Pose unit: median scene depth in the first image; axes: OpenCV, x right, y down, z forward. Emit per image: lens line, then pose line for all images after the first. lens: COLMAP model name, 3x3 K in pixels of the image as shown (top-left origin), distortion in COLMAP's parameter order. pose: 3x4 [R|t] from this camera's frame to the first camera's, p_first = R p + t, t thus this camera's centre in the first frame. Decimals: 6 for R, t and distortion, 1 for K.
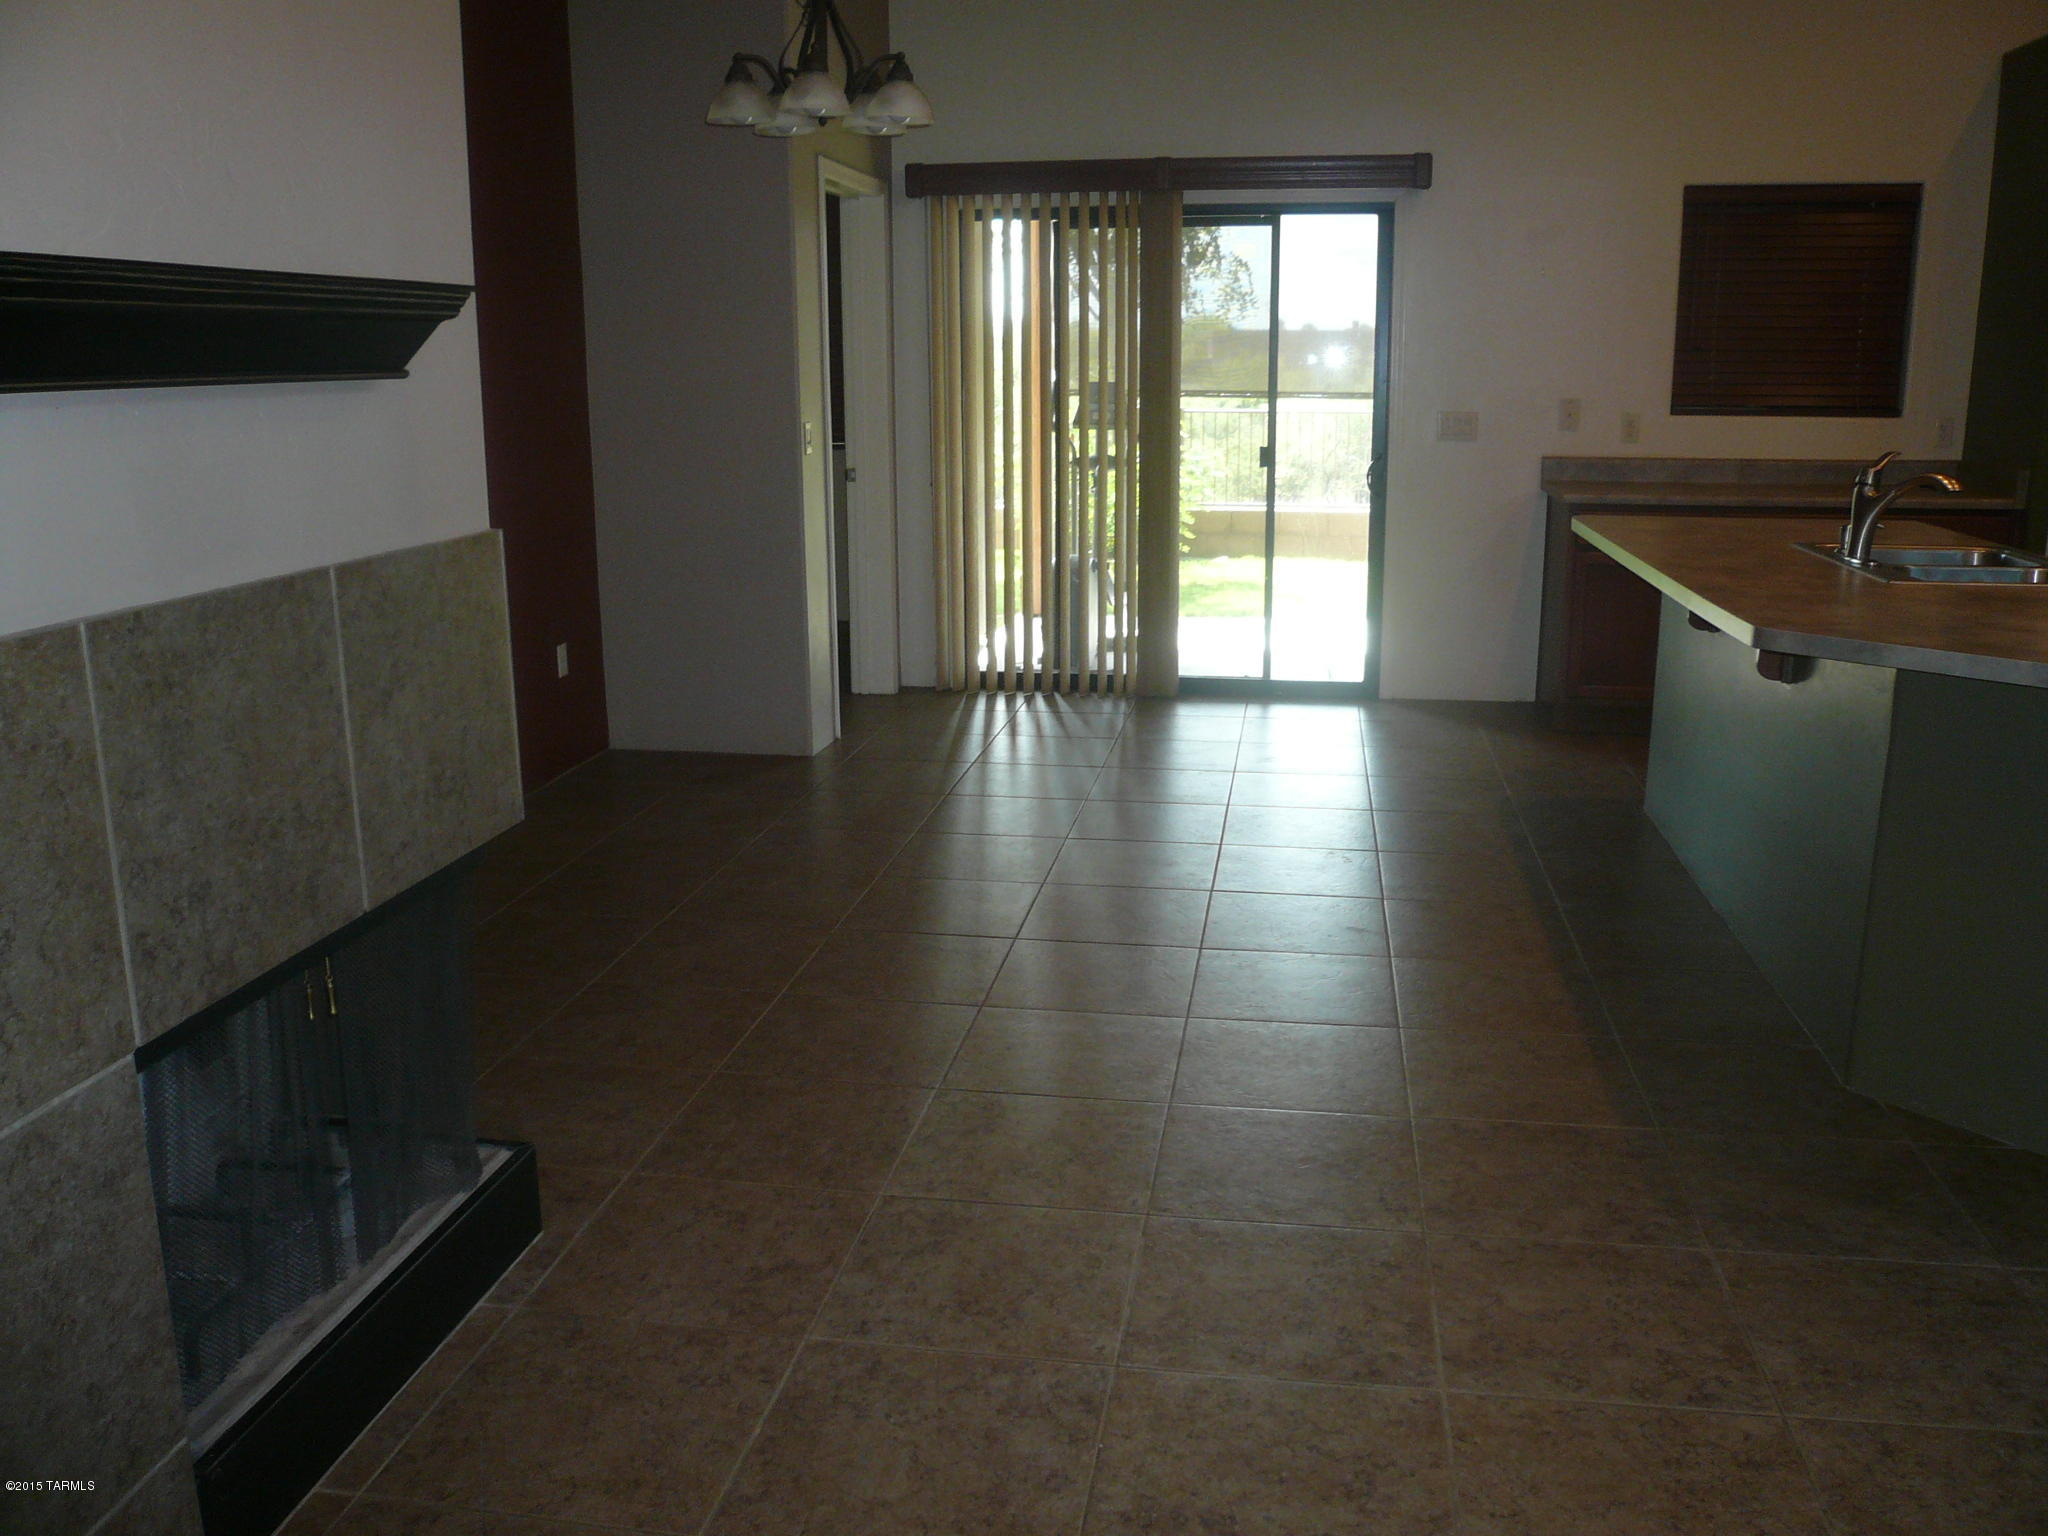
lens RADIAL K [[1704.6, 0, 1027.2], [0, 1704.6, 751.3], [0, 0, 1]] dist [-0.100714, 0.076080]
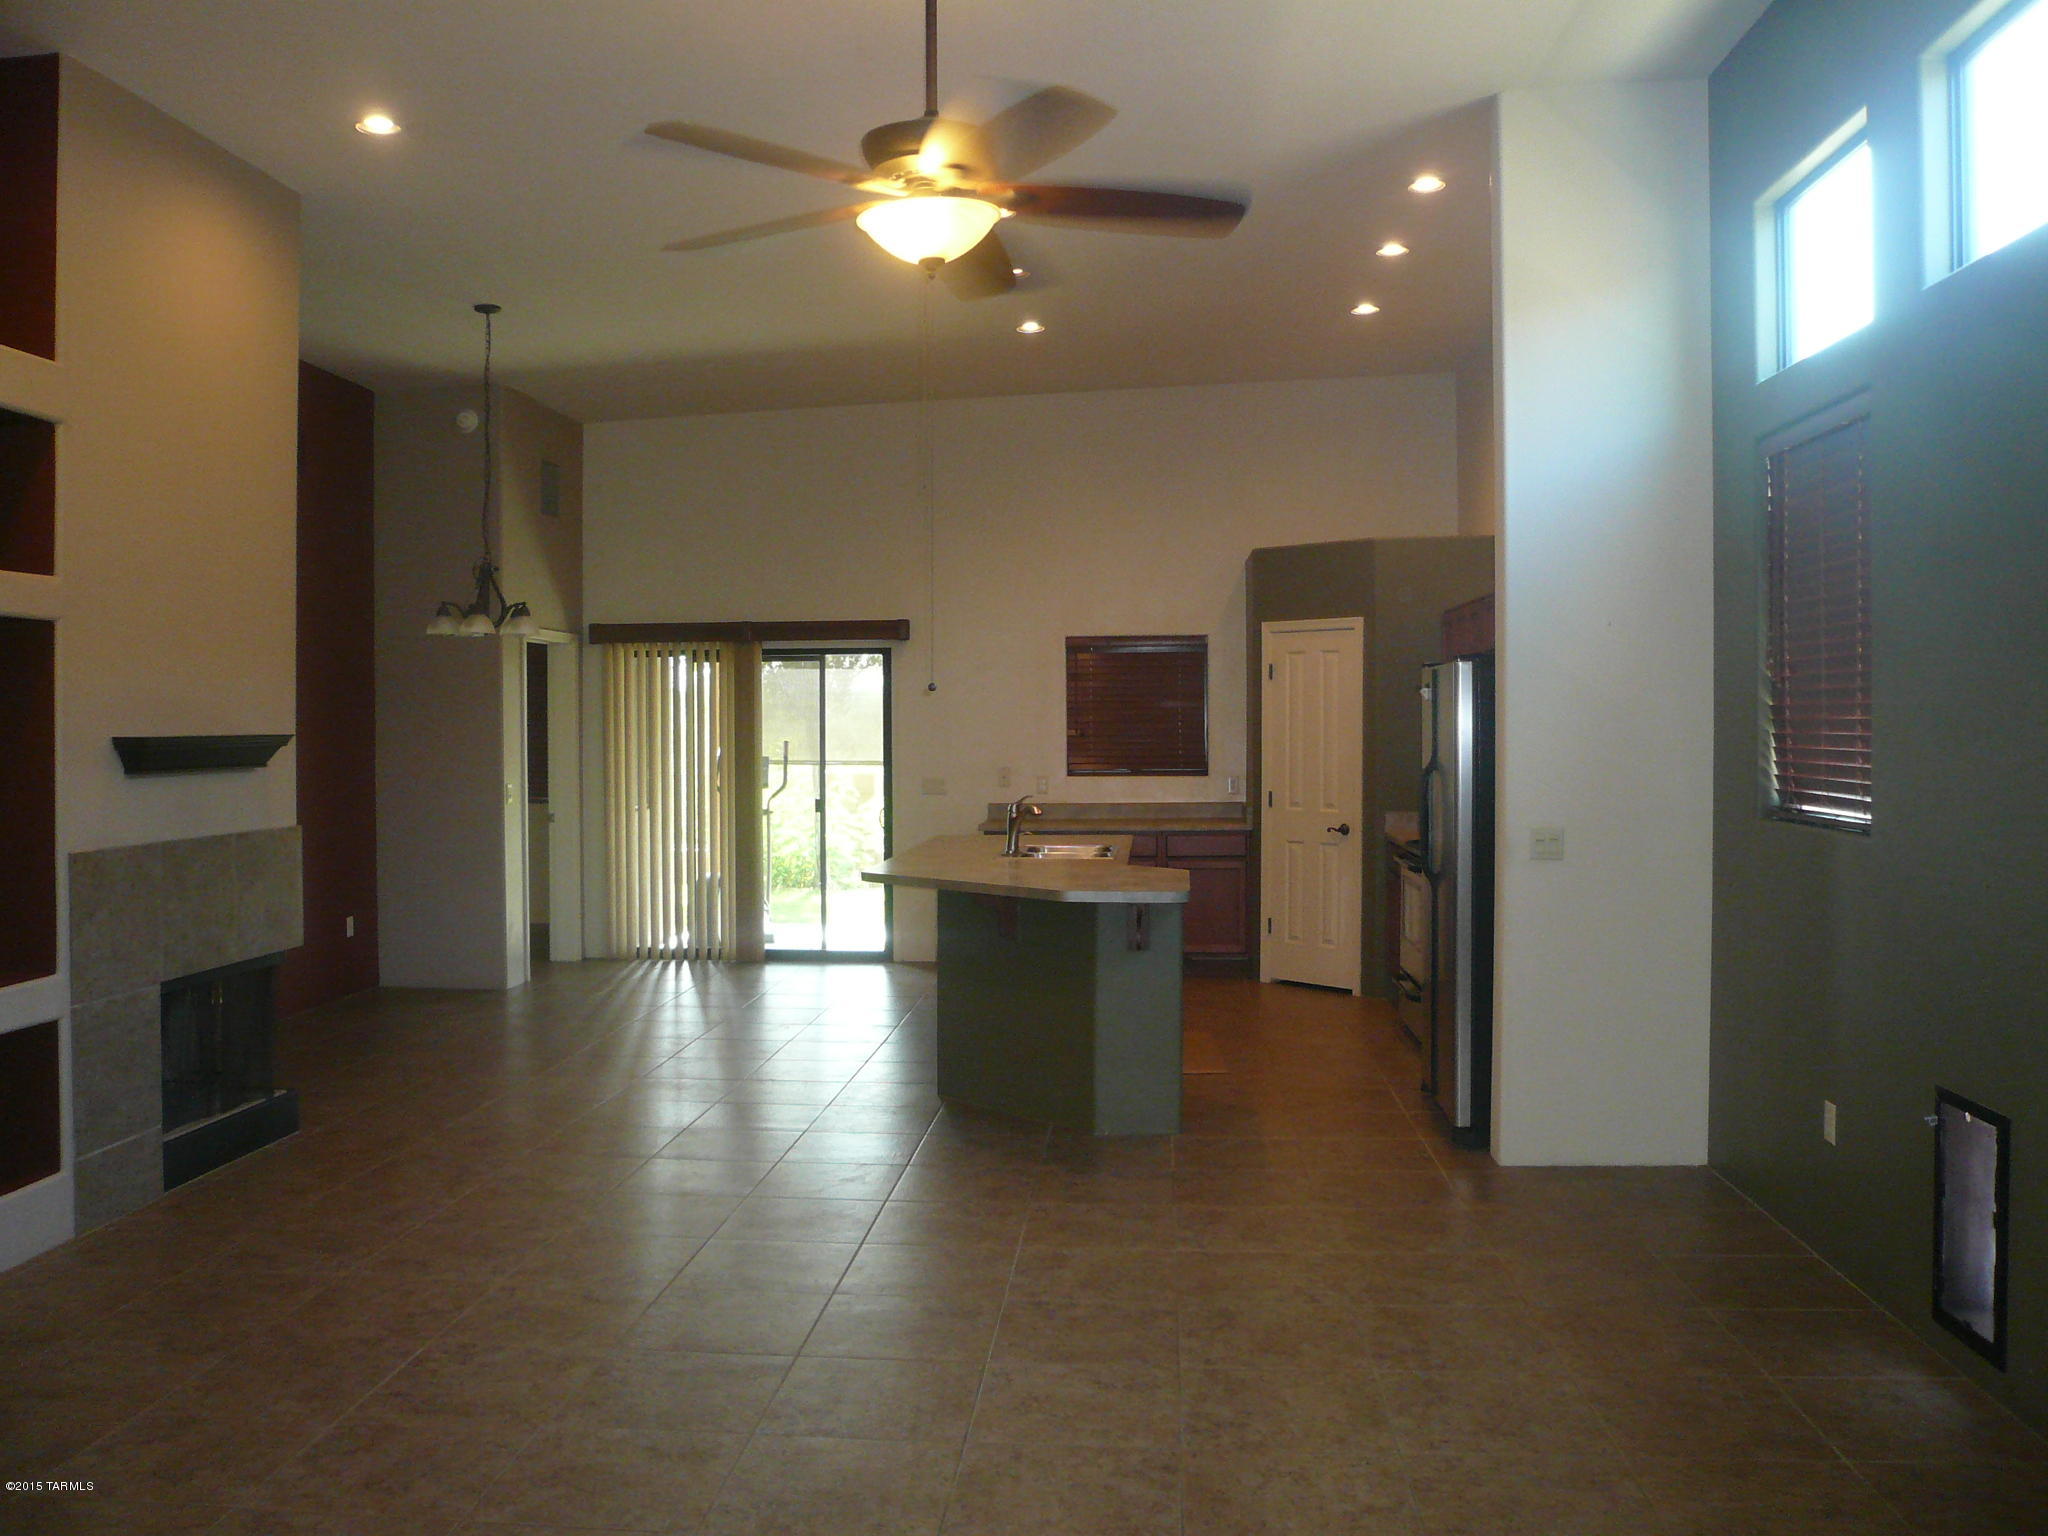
lens RADIAL K [[1704.6, 0, 1027.2], [0, 1704.6, 751.3], [0, 0, 1]] dist [-0.100714, 0.076080]
pose [[0.996394, -0.001268, 0.084840, 0.570921], [0.018978, 0.977886, -0.208275, 0.310474], [-0.082699, 0.209135, 0.974384, -1.593922]]
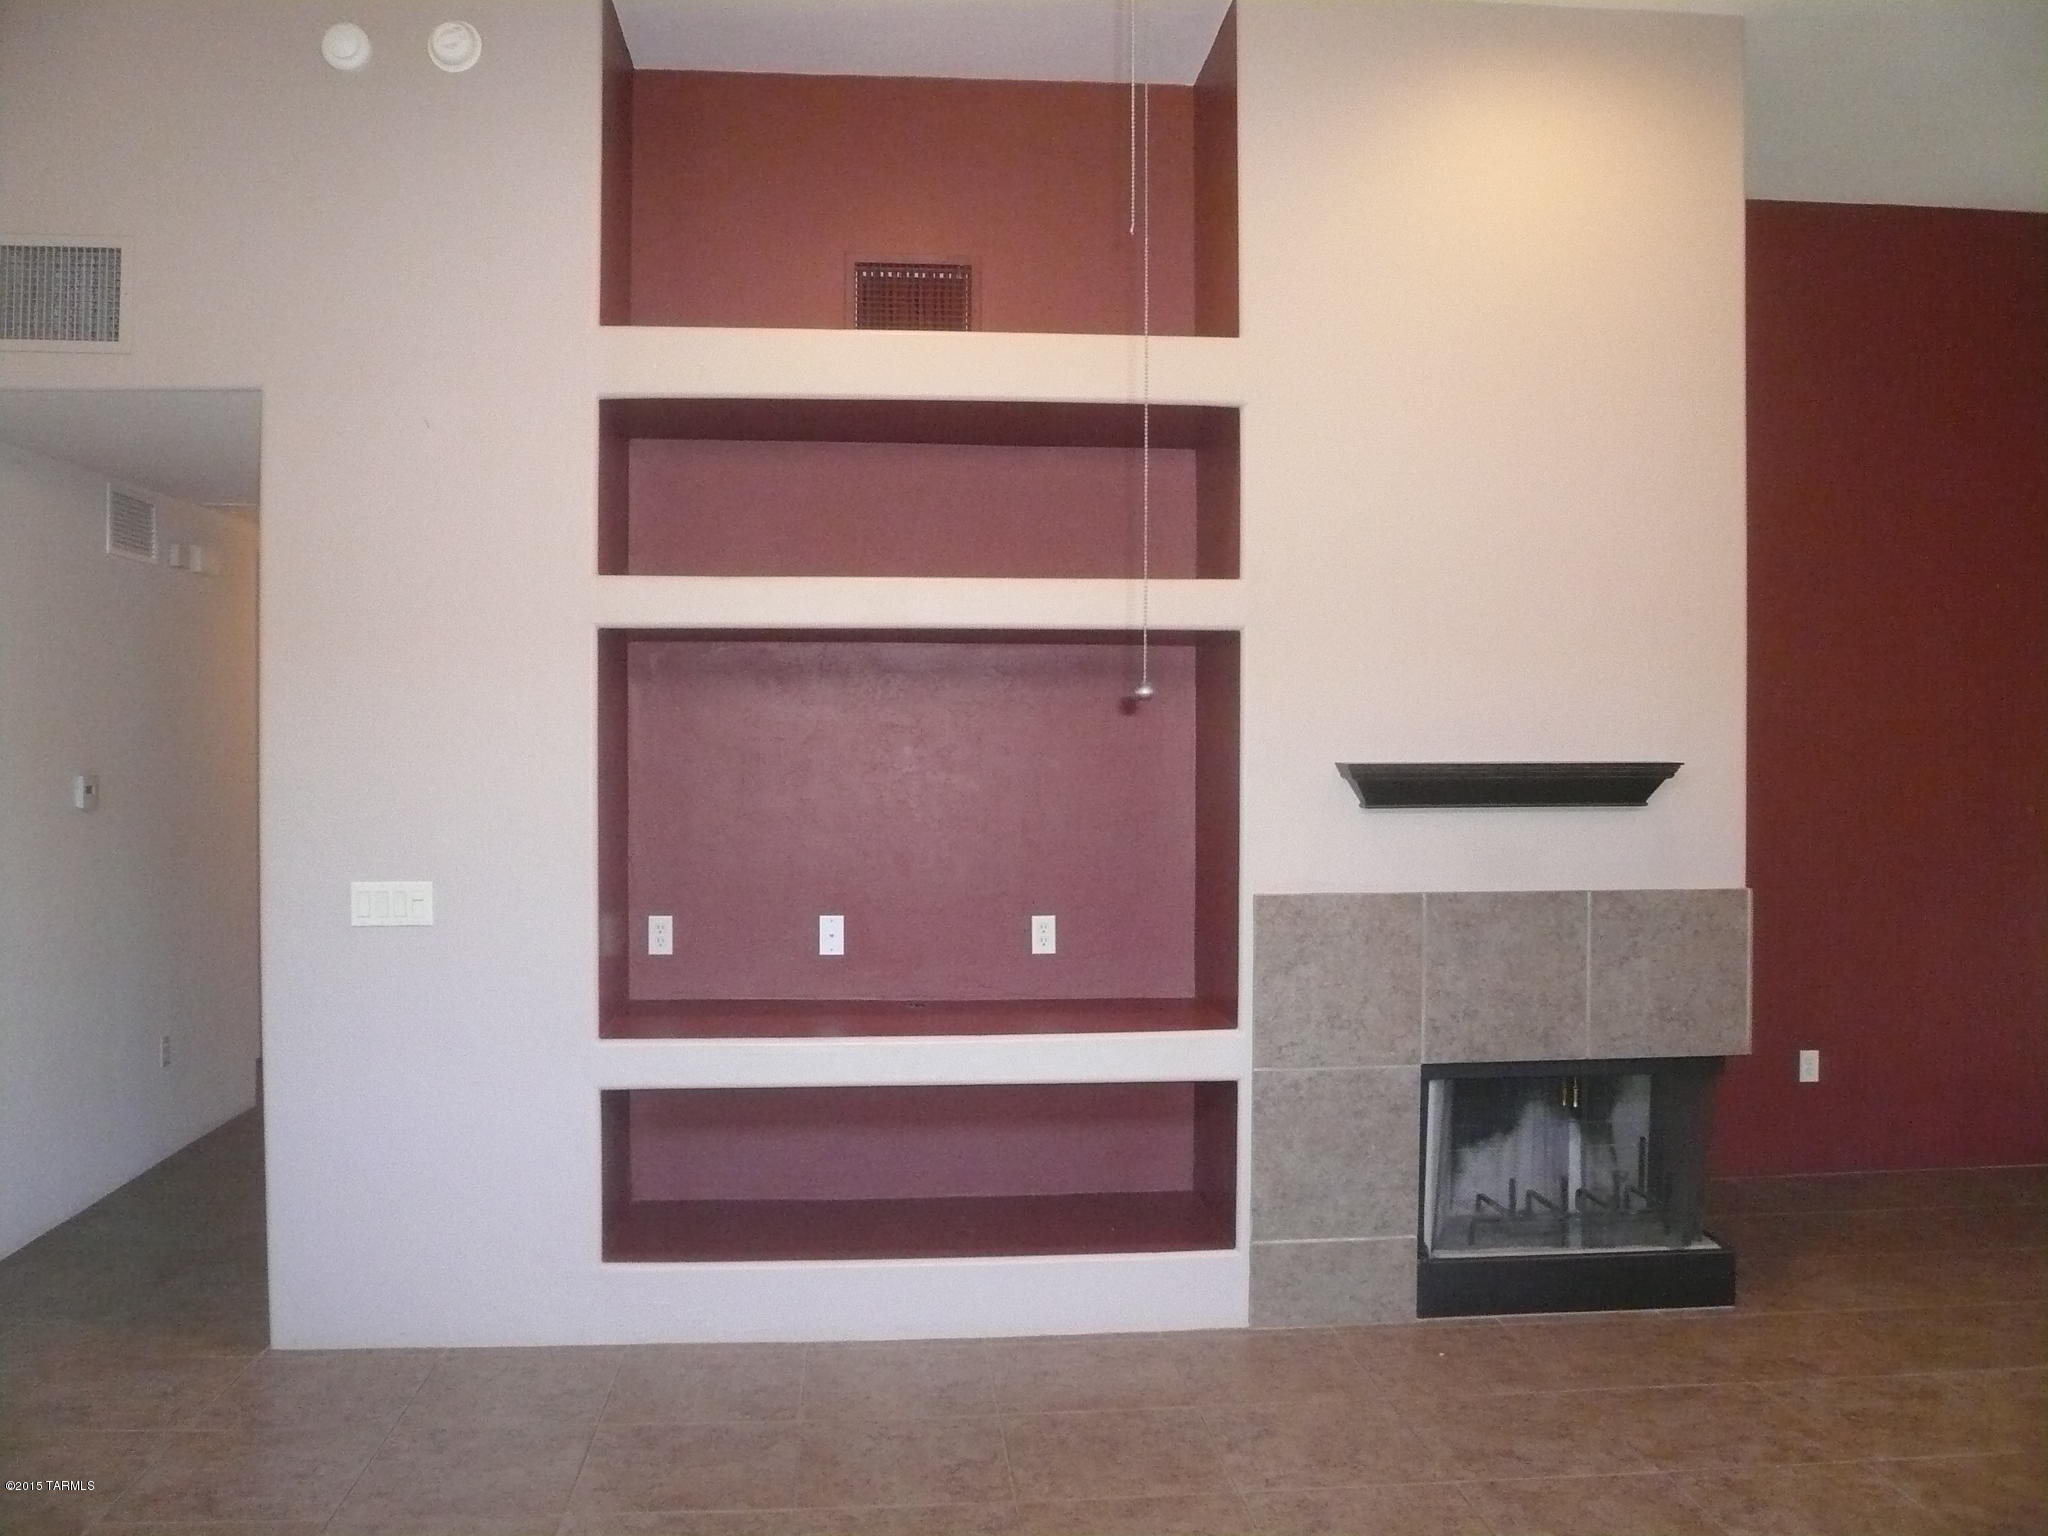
lens RADIAL K [[1704.6, 0, 1027.2], [0, 1704.6, 751.3], [0, 0, 1]] dist [-0.100714, 0.076080]
pose [[0.245130, 0.011598, -0.969421, 1.281643], [-0.217901, 0.975004, -0.043434, -0.029139], [0.944685, 0.221885, 0.241530, -0.204555]]
